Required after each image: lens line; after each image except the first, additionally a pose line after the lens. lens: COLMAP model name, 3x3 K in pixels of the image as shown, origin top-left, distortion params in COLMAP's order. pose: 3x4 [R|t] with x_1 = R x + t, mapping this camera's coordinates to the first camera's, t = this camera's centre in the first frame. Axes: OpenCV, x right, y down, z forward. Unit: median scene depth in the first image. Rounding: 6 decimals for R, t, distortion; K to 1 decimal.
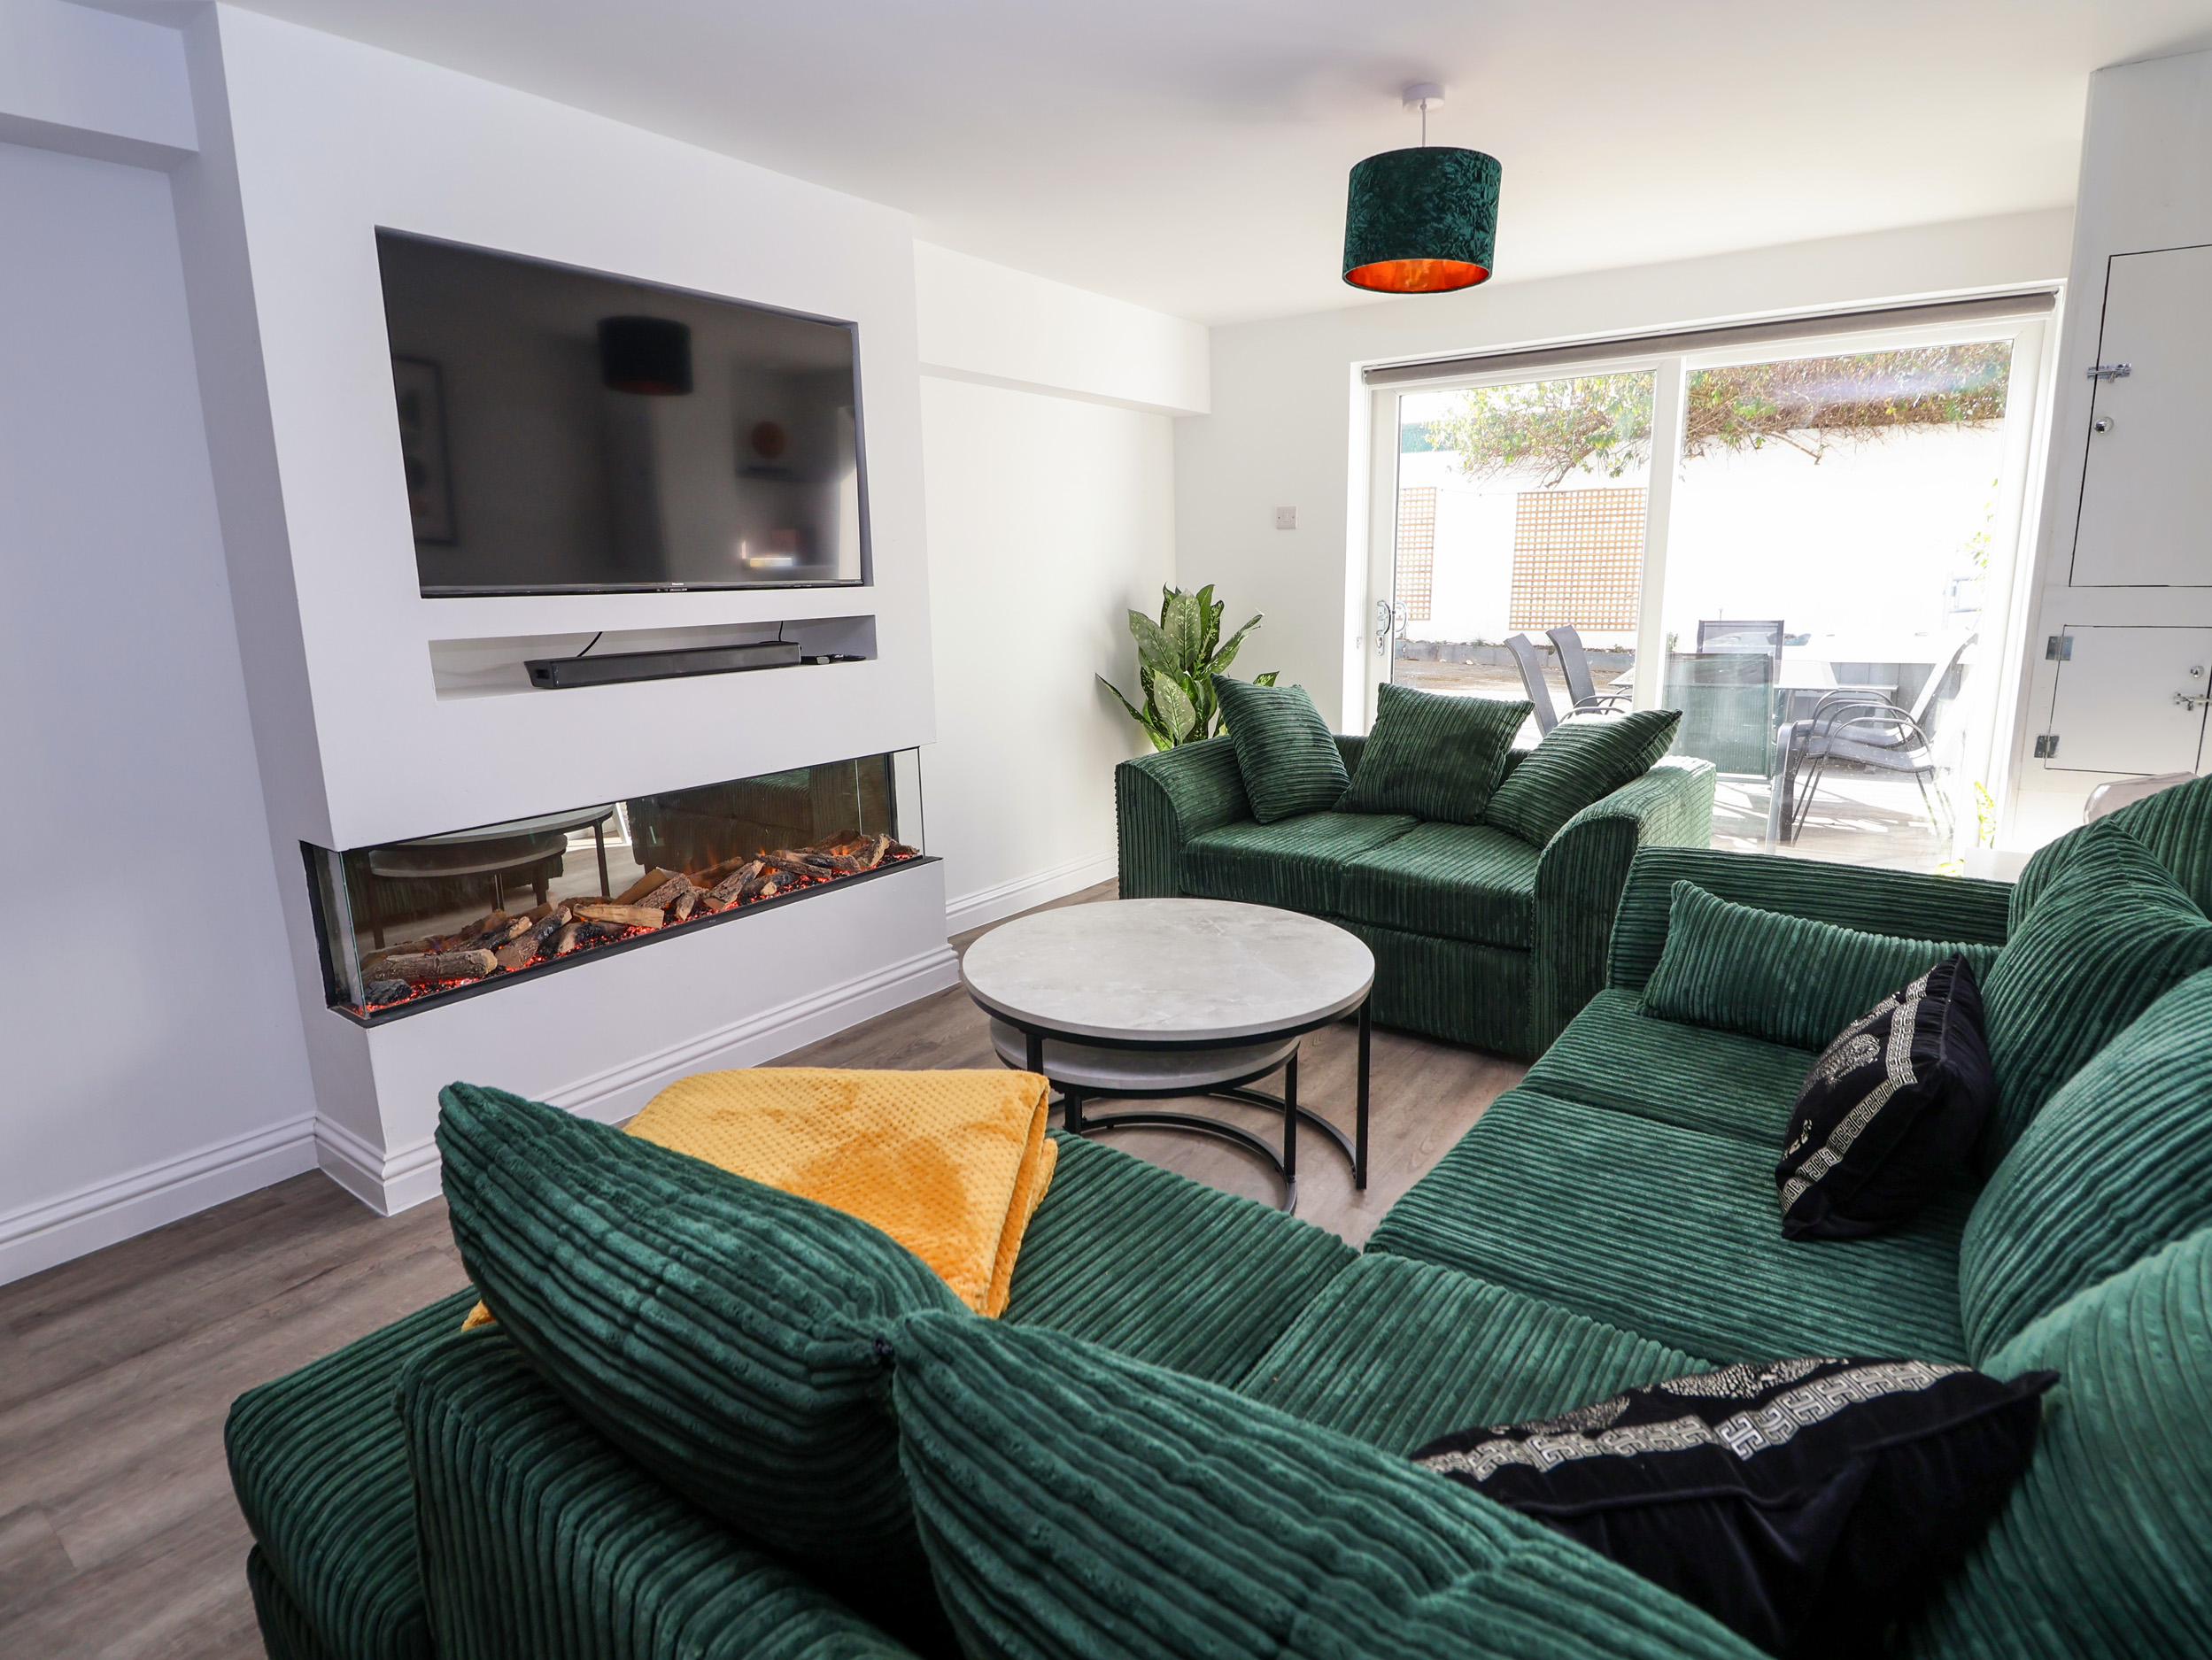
lens RADIAL K [[1154.2, 0, 1106.7], [0, 1154.2, 795.8], [0, 0, 1]] dist [0.002555, -0.015113]
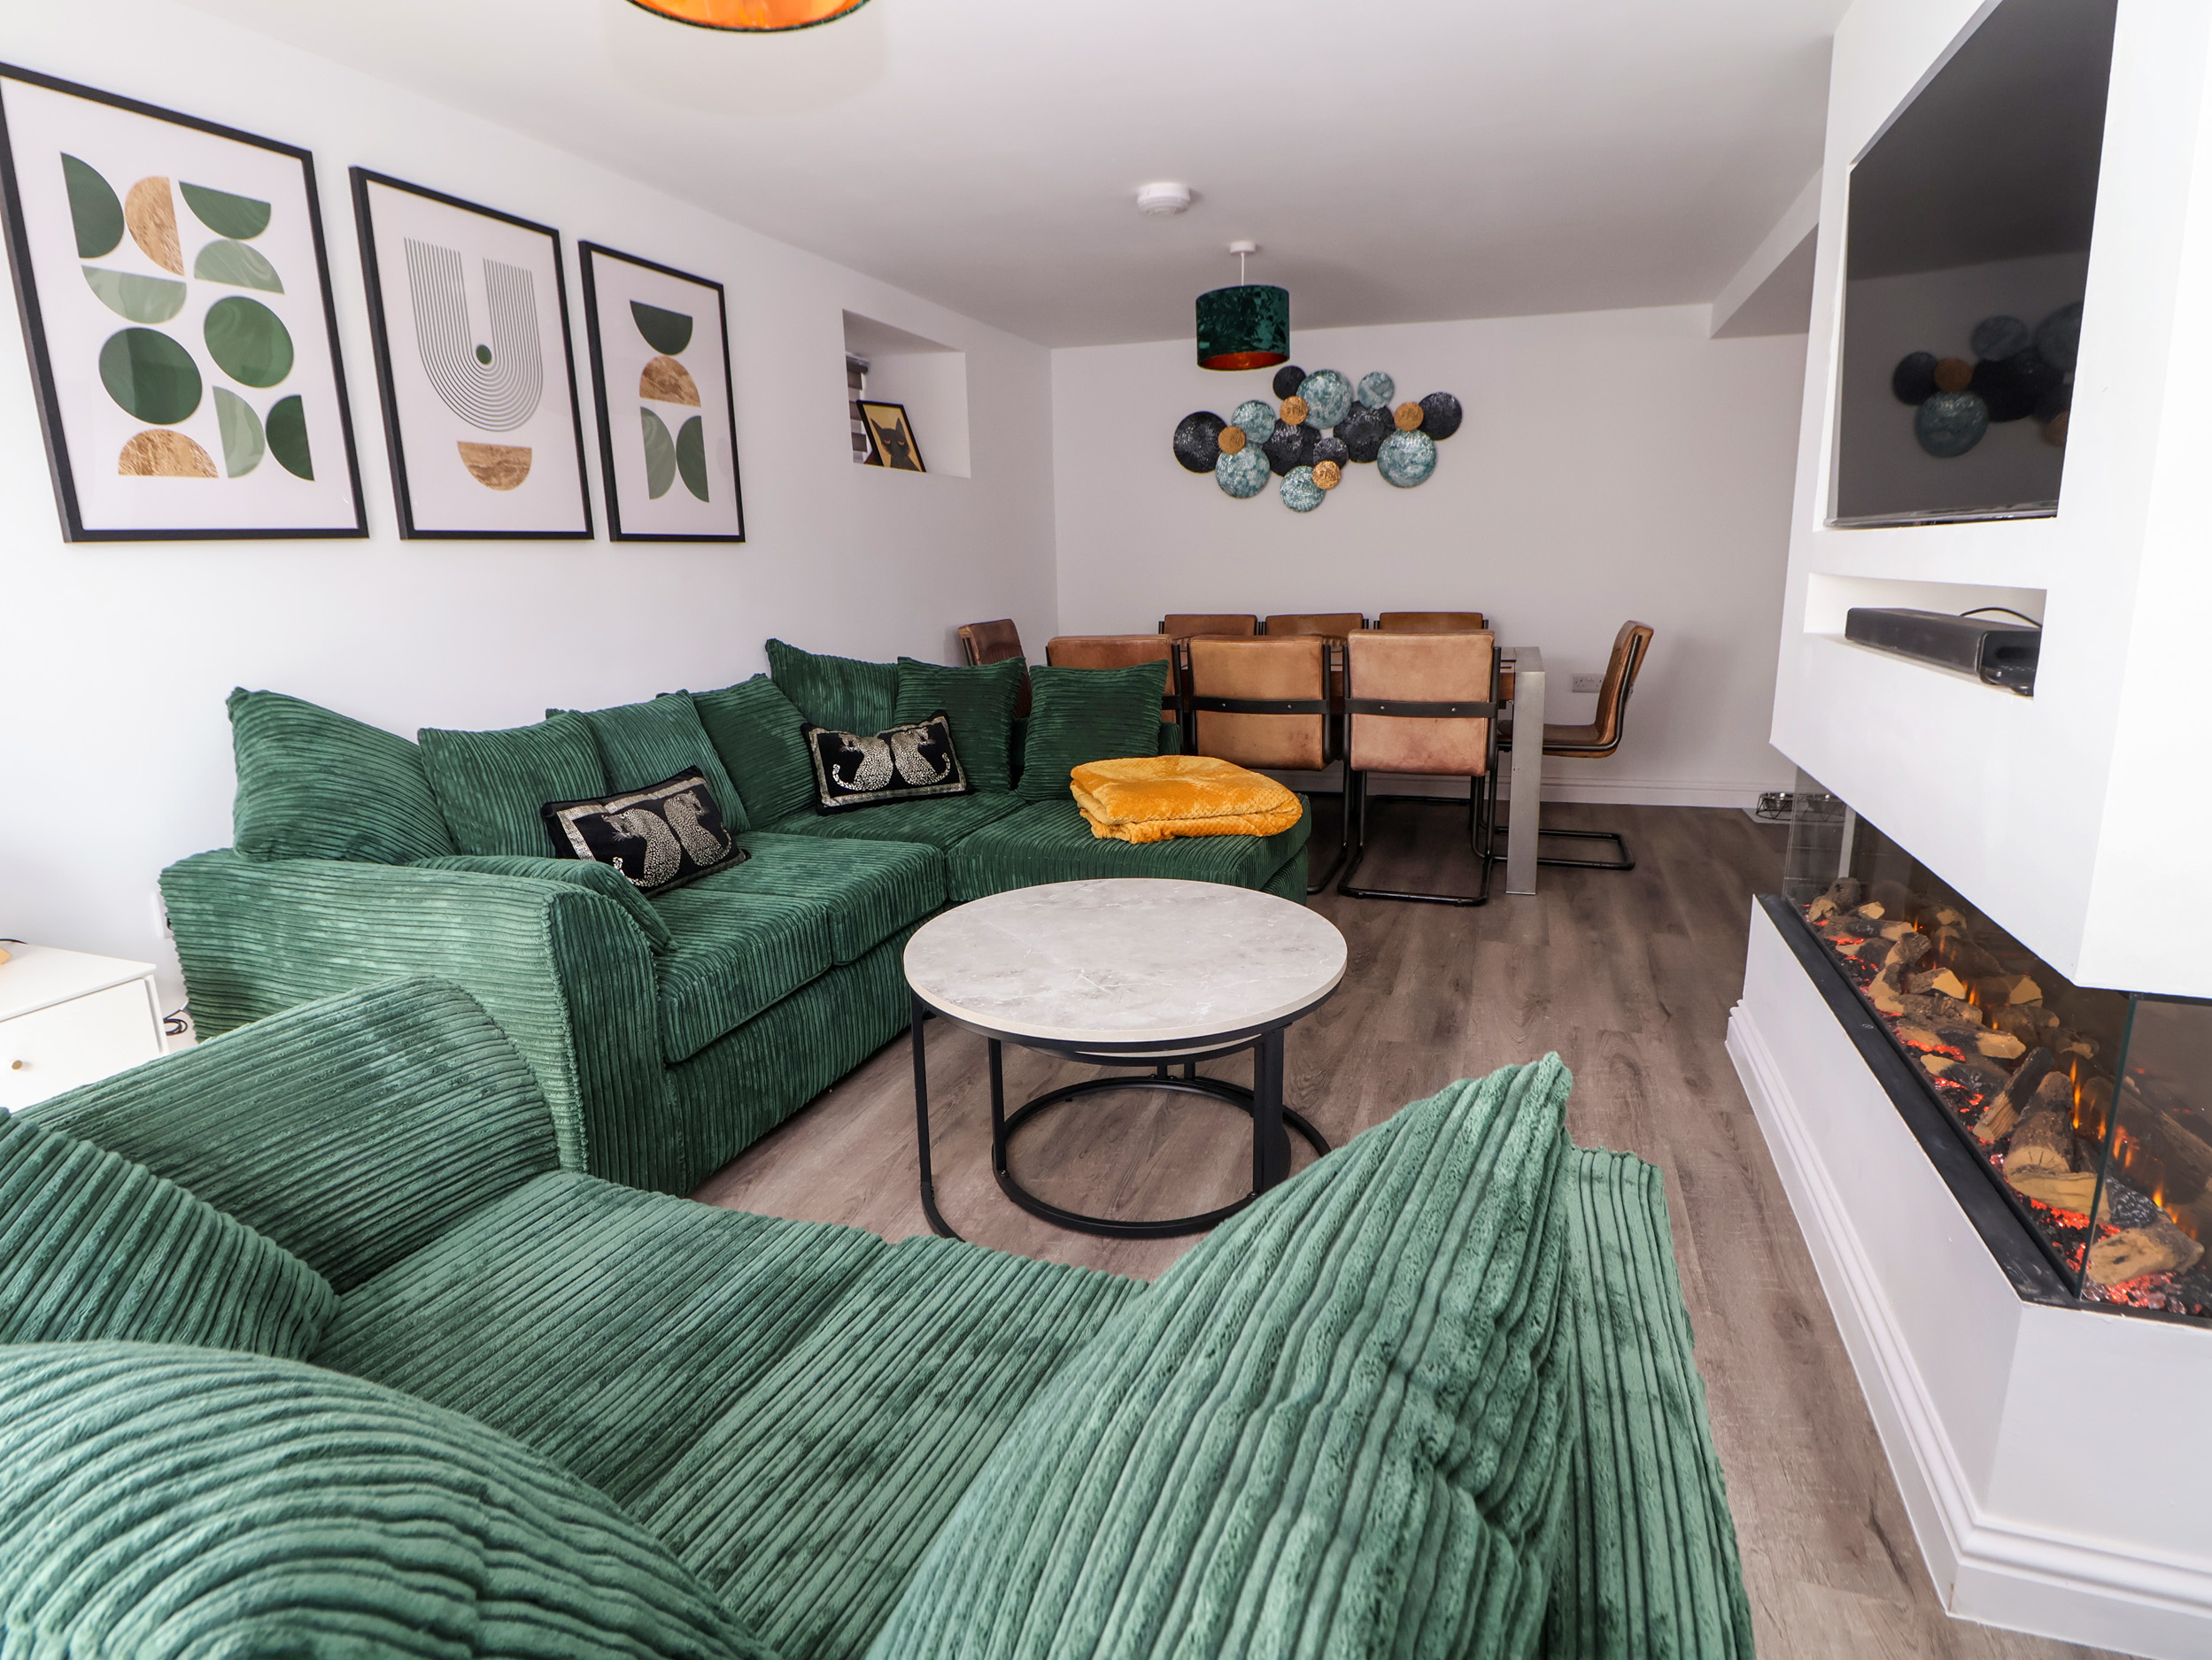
lens RADIAL K [[1154.2, 0, 1106.7], [0, 1154.2, 795.8], [0, 0, 1]] dist [0.002555, -0.015113]
pose [[-0.954826, 0.097194, -0.280823, 0.211905], [-0.019293, 0.922733, 0.384958, -0.221113], [0.296540, 0.372985, -0.879174, 1.185794]]
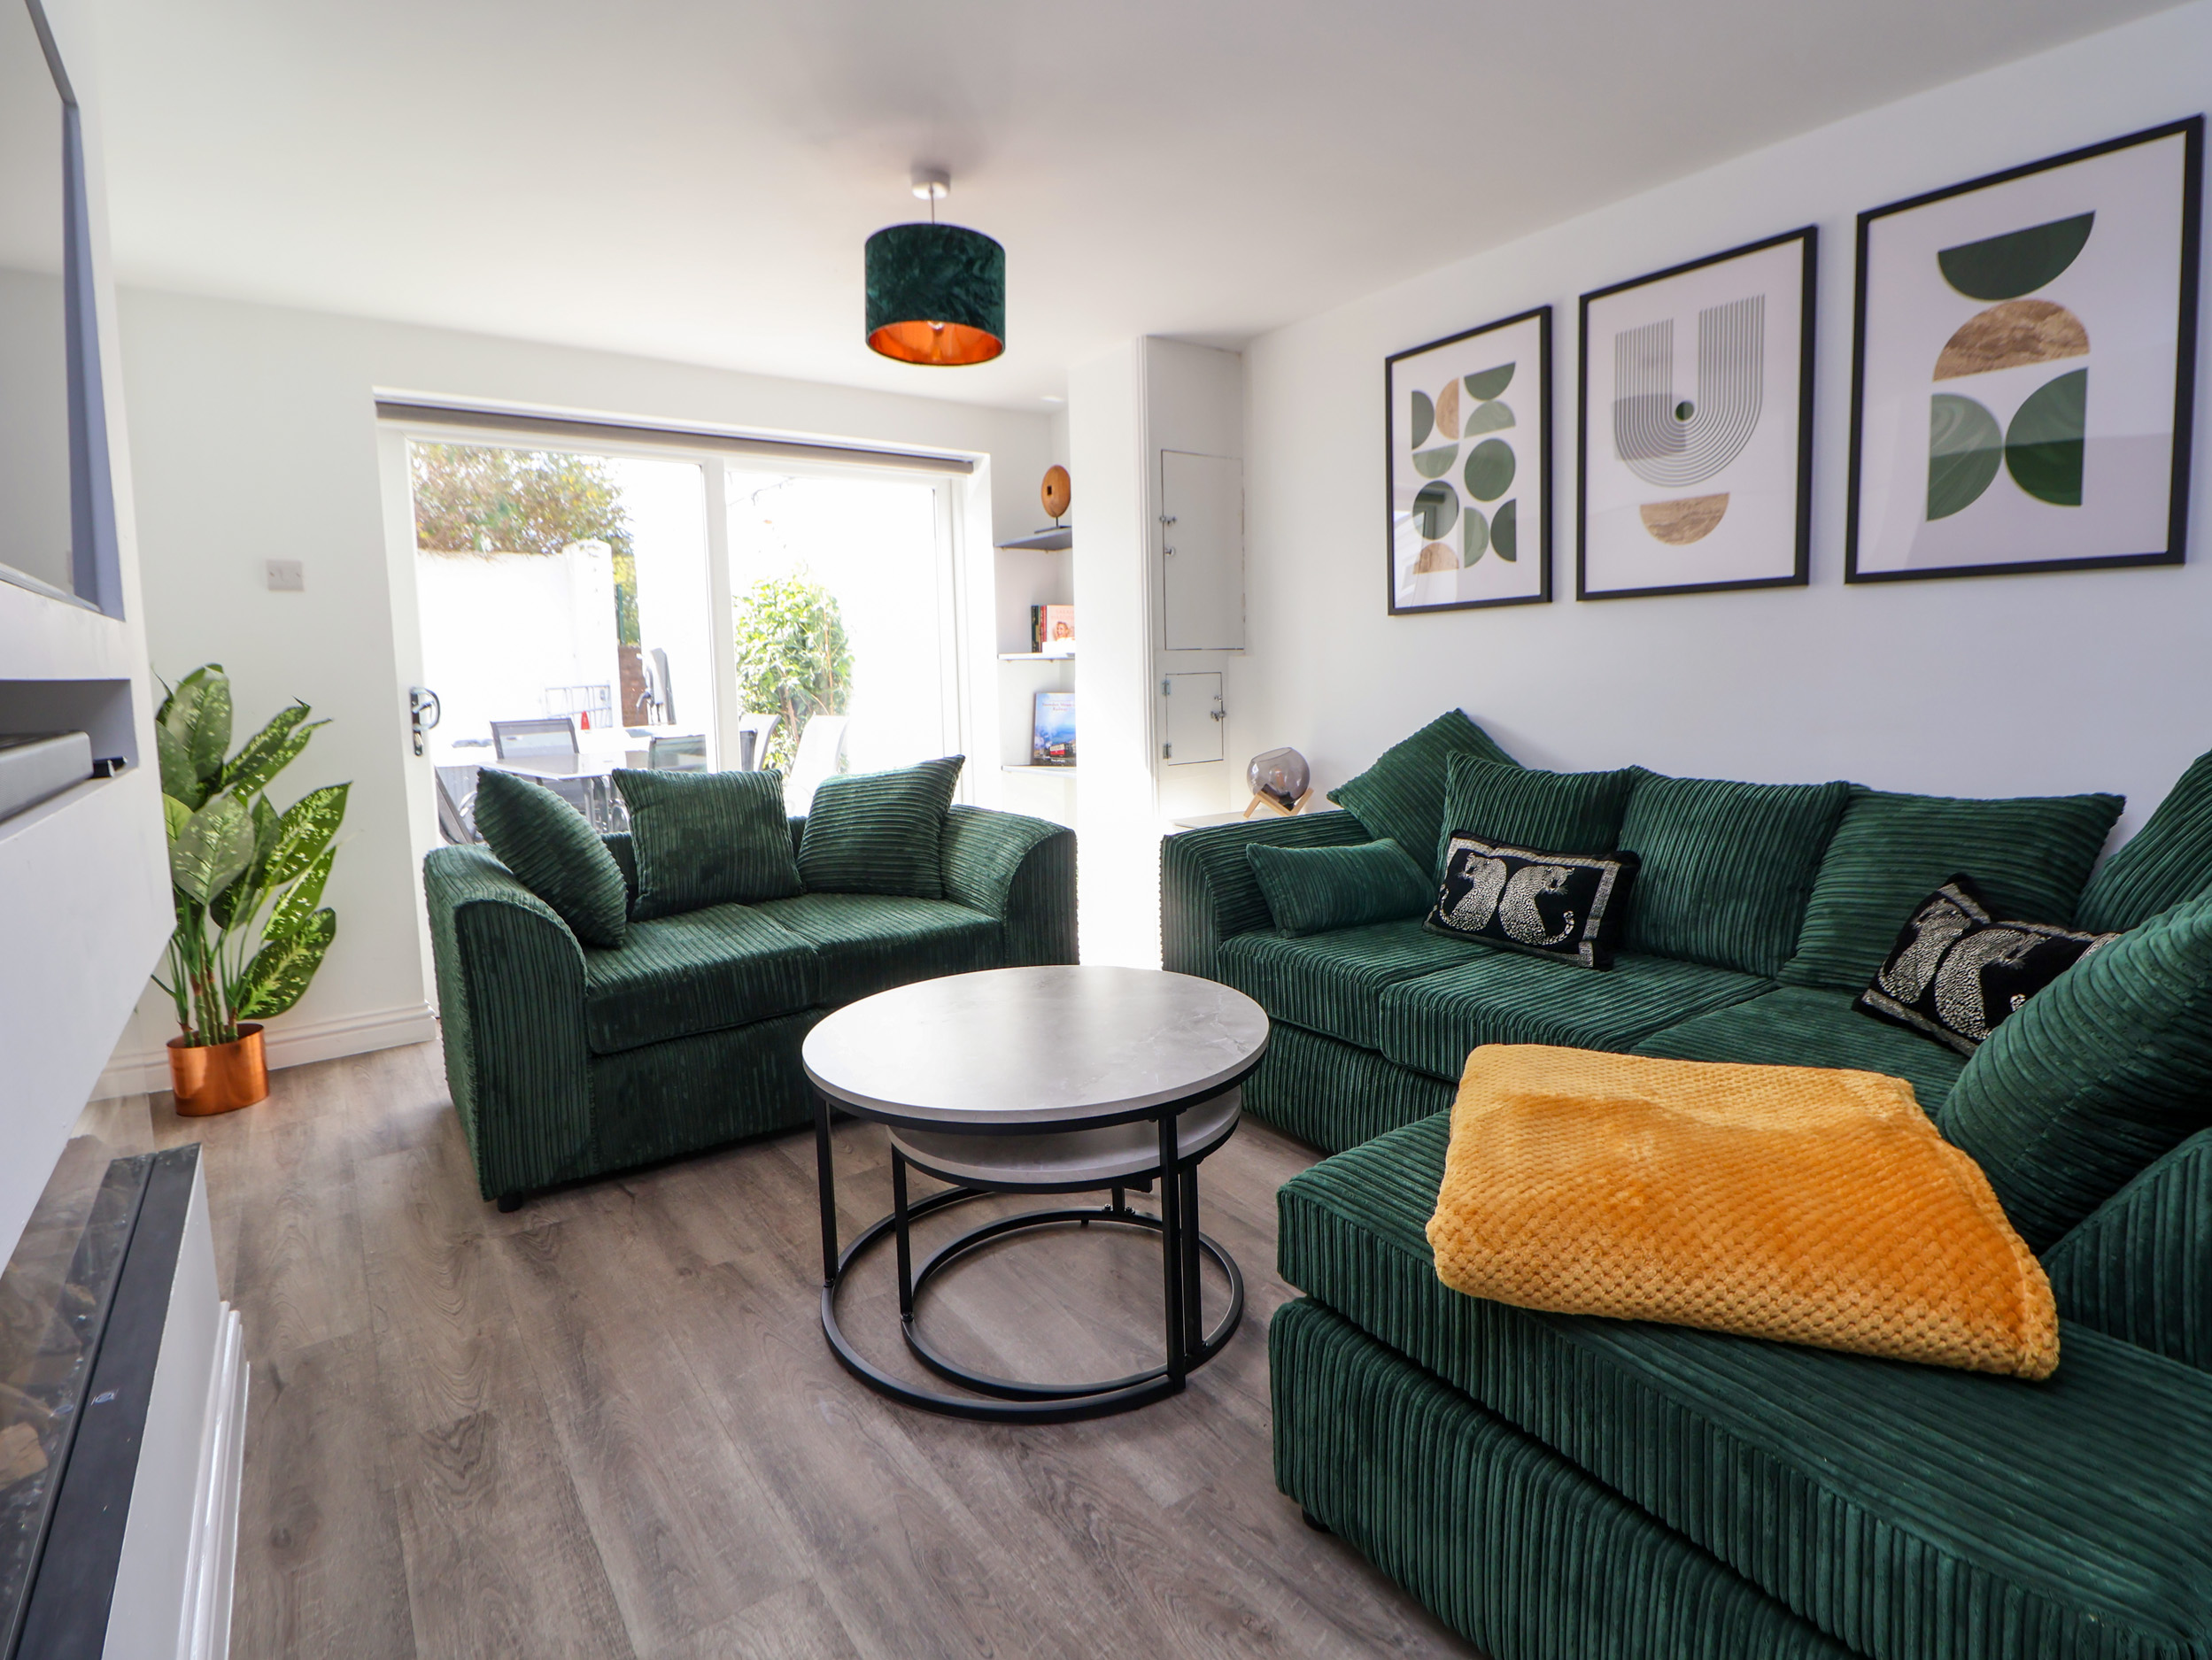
lens RADIAL K [[1138.3, 0, 1118.3], [0, 1138.3, 784.0], [0, 0, 1]] dist [-0.001817, -0.014678]
pose [[0.298552, -0.082509, 0.950820, -0.497531], [0.198473, 0.979843, 0.022708, -0.034395], [-0.933528, 0.181933, 0.308910, 0.428345]]
